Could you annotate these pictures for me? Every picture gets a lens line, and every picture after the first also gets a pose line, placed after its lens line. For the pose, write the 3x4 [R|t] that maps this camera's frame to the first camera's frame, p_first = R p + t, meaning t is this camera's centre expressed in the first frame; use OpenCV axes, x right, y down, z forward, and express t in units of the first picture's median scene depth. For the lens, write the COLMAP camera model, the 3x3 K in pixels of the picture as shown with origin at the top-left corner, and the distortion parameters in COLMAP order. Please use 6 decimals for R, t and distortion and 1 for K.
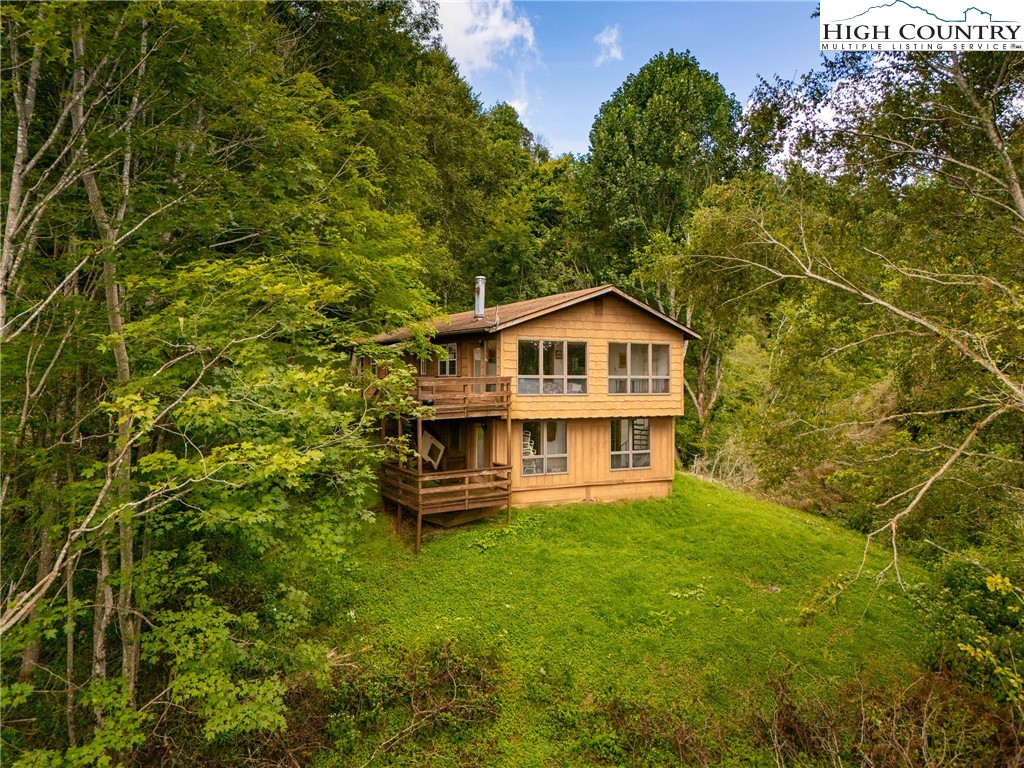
lens RADIAL K [[753.2, 0, 512.0], [0, 753.2, 384.0], [0, 0, 1]] dist [0.073650, -0.069316]
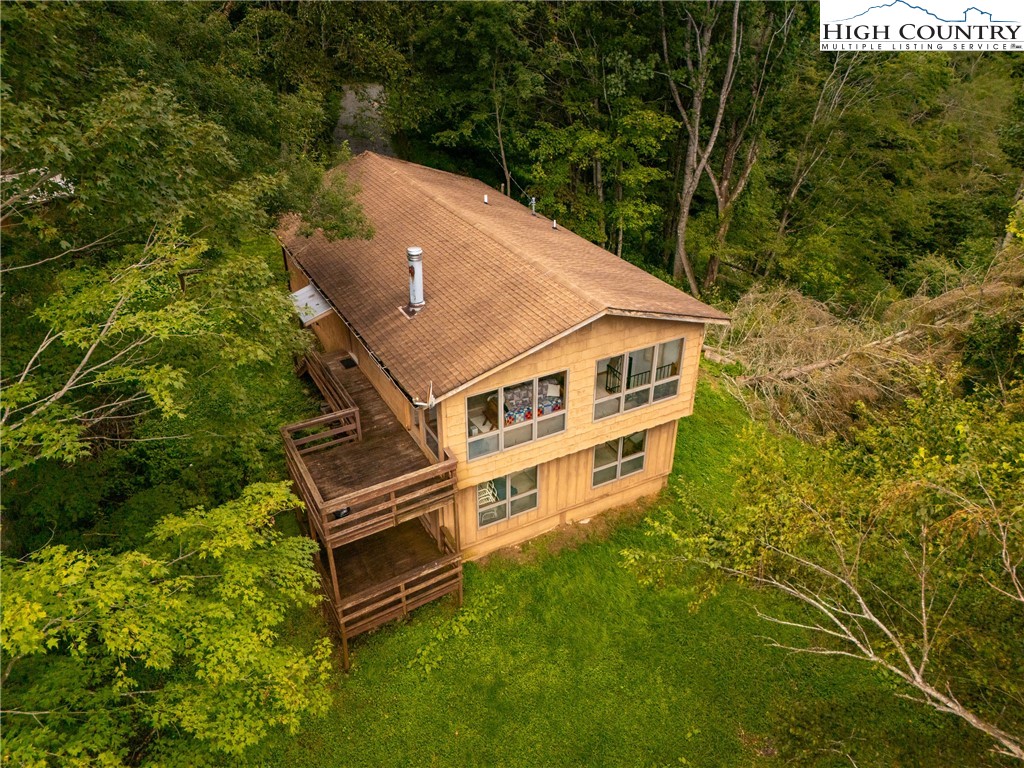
lens RADIAL K [[753.2, 0, 512.0], [0, 753.2, 384.0], [0, 0, 1]] dist [0.073650, -0.069316]
pose [[1.000000, 0.000752, -0.000509, 0.047109], [-0.000393, 0.863647, 0.504097, -0.393730], [0.000819, -0.504096, 0.863647, 0.374474]]
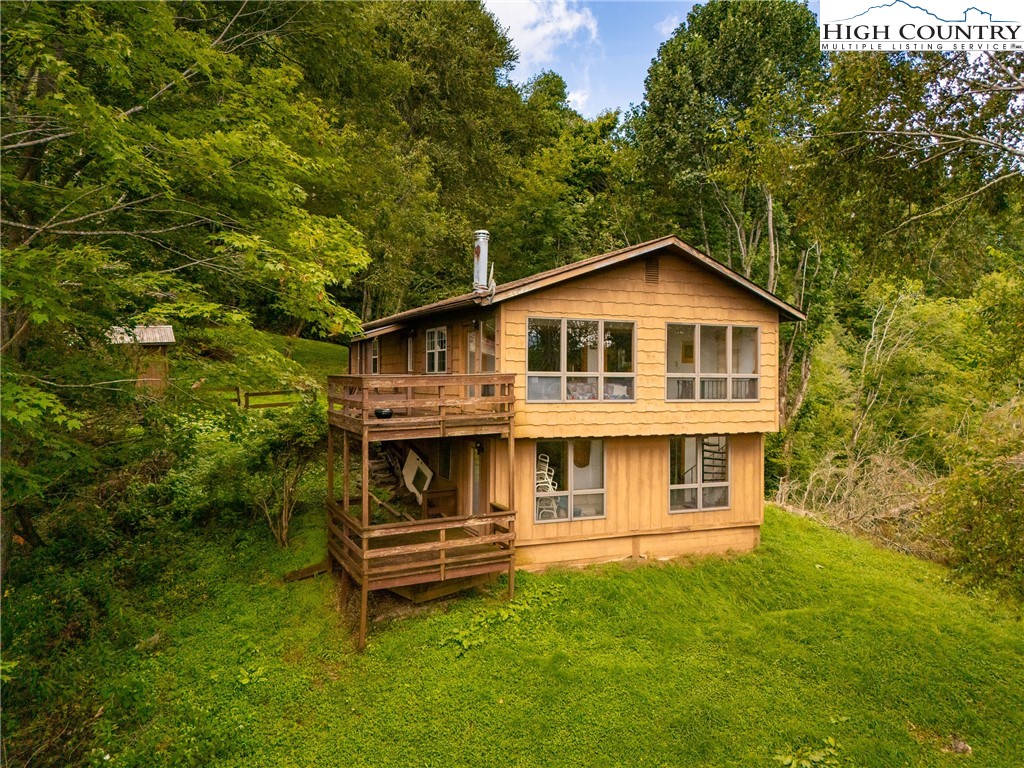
lens RADIAL K [[753.2, 0, 512.0], [0, 753.2, 384.0], [0, 0, 1]] dist [0.073650, -0.069316]
pose [[0.997183, 0.003441, -0.074925, 0.040881], [-0.003517, 0.999993, -0.000875, -0.000232], [0.074922, 0.001136, 0.997189, 0.317275]]
